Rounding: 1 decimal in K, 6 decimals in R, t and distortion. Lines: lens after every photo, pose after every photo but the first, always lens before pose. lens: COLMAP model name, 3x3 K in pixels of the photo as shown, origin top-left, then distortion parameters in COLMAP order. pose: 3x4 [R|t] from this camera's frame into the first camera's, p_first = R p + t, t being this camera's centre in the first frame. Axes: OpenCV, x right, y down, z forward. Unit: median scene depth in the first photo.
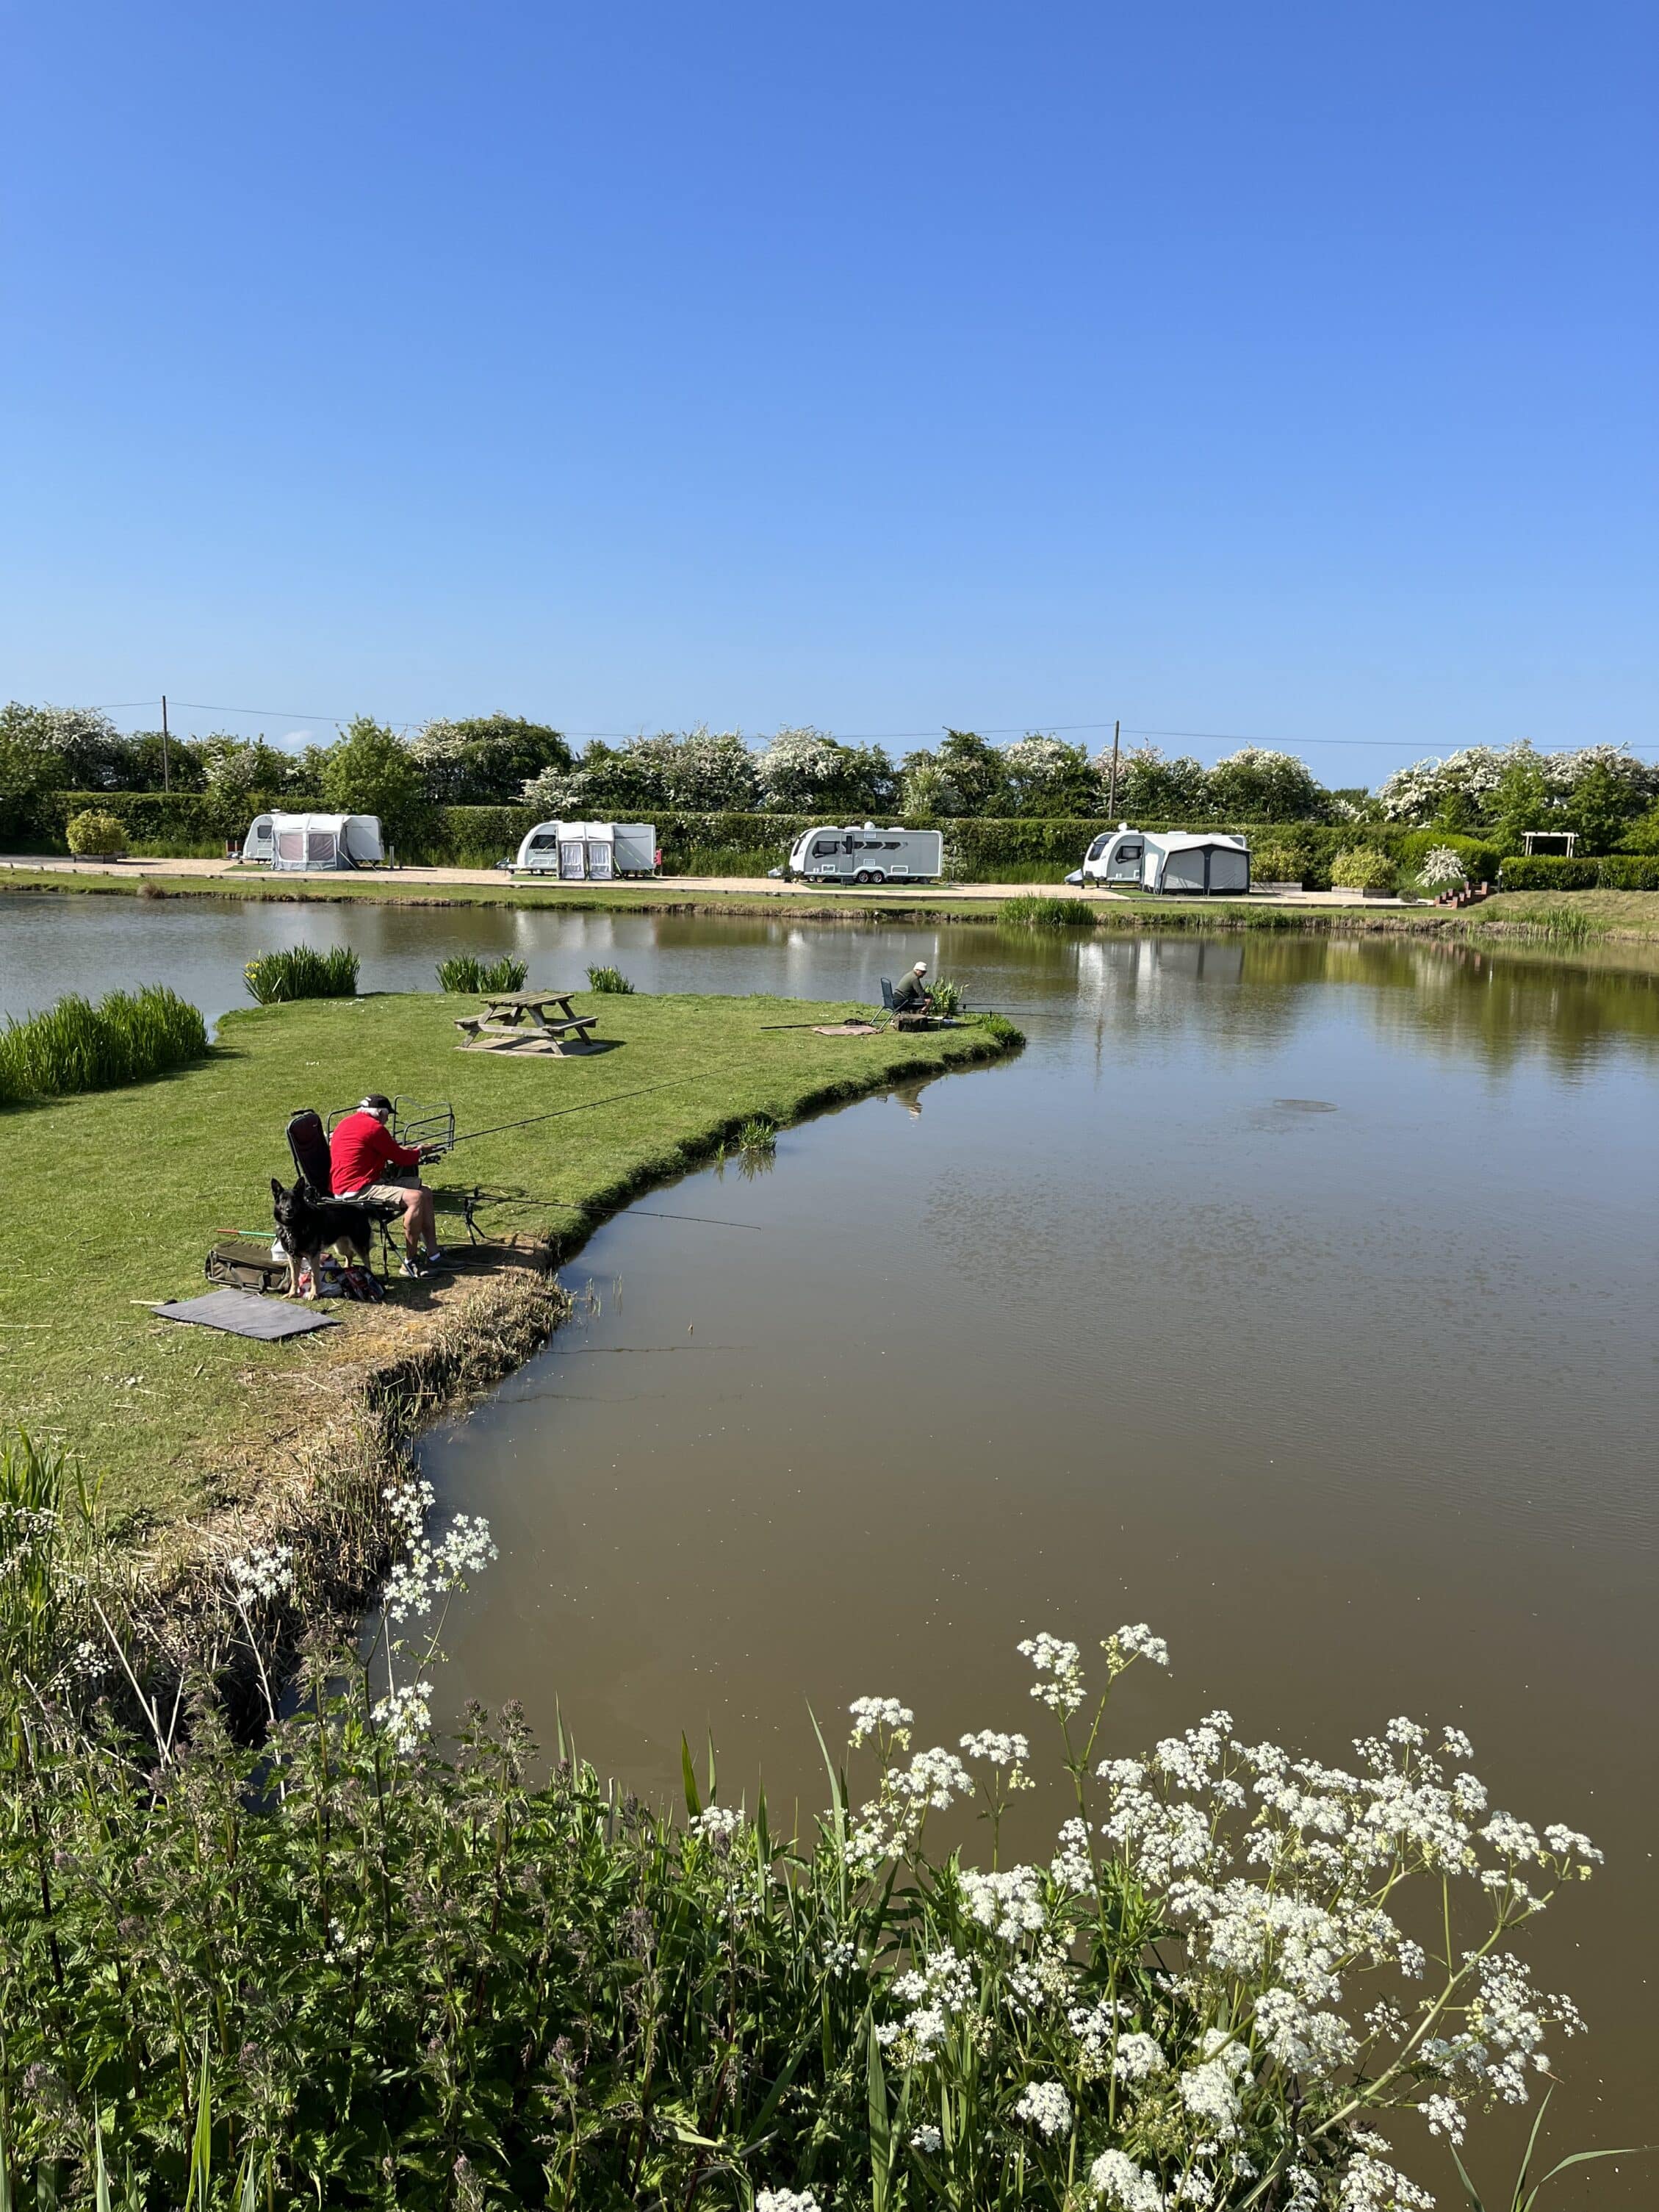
lens RADIAL K [[1681.5, 0, 829.6], [0, 1681.5, 1105.2], [0, 0, 1]] dist [0.026177, -0.002711]
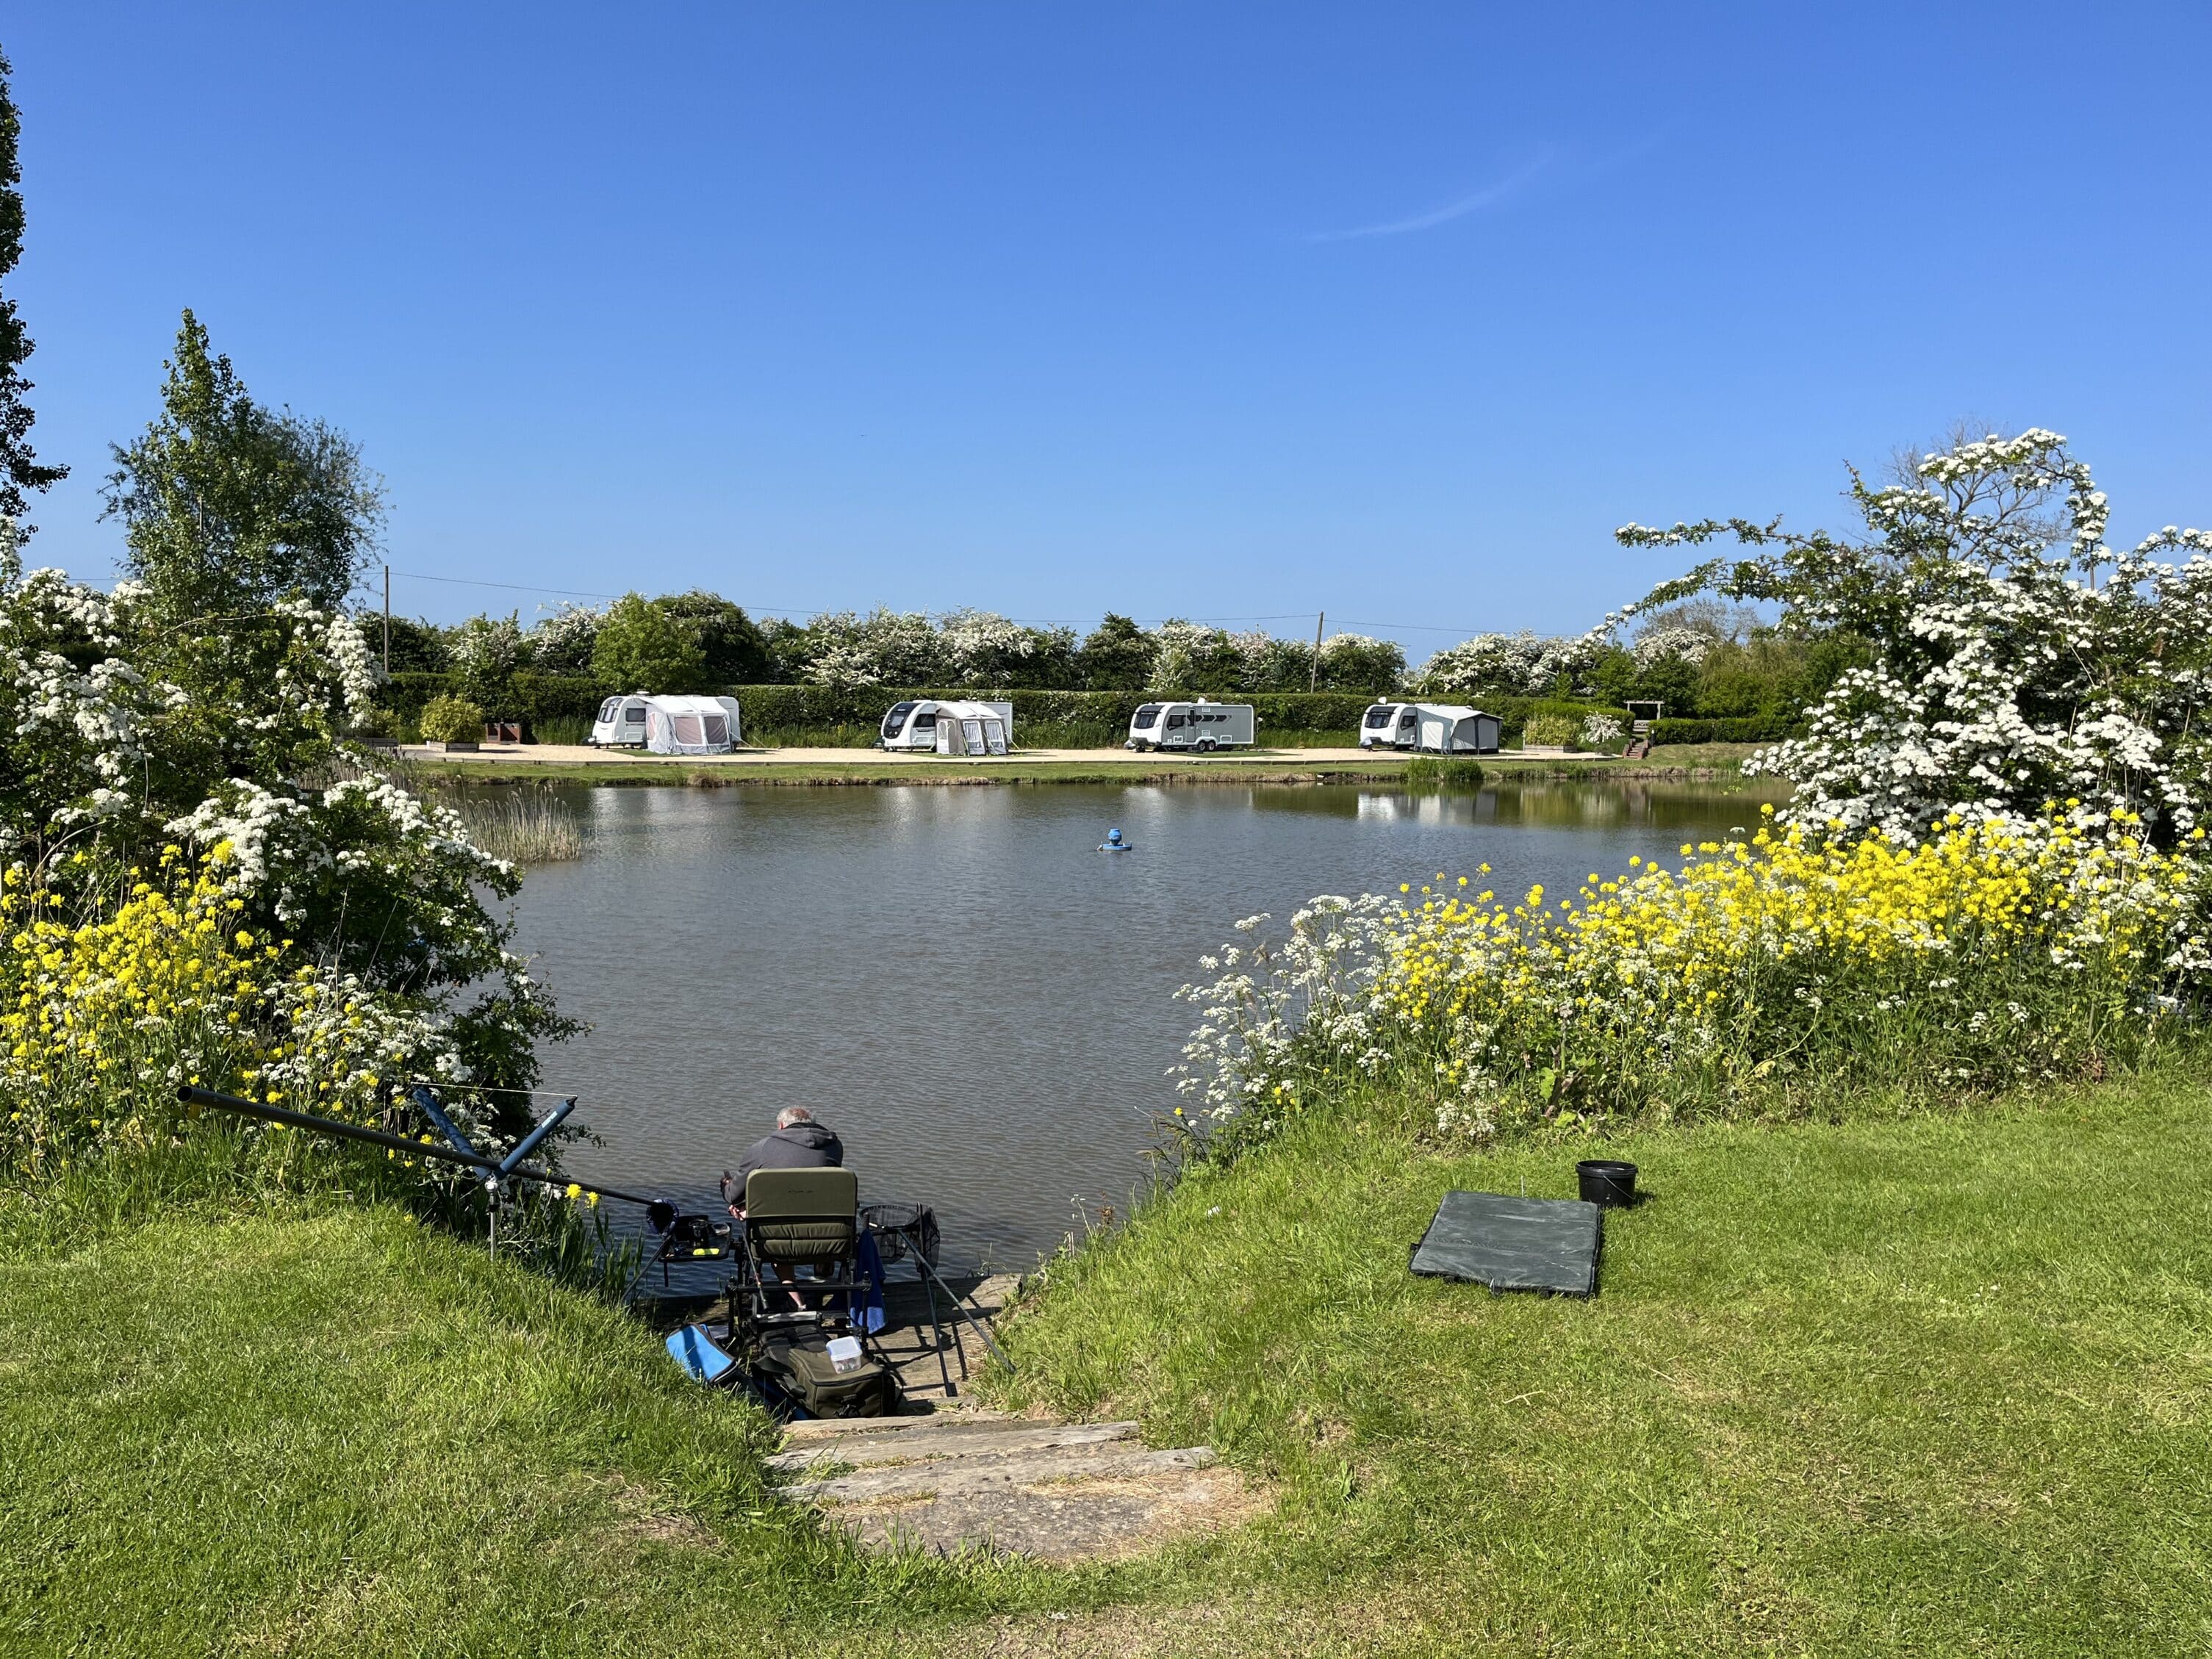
lens RADIAL K [[1681.5, 0, 1106.0], [0, 1681.5, 829.5], [0, 0, 1]] dist [0.026177, -0.002711]
pose [[0.869319, -0.048316, 0.491884, -0.587001], [0.087925, 0.994454, -0.057711, -0.020831], [-0.486368, 0.093418, 0.868746, 0.059087]]
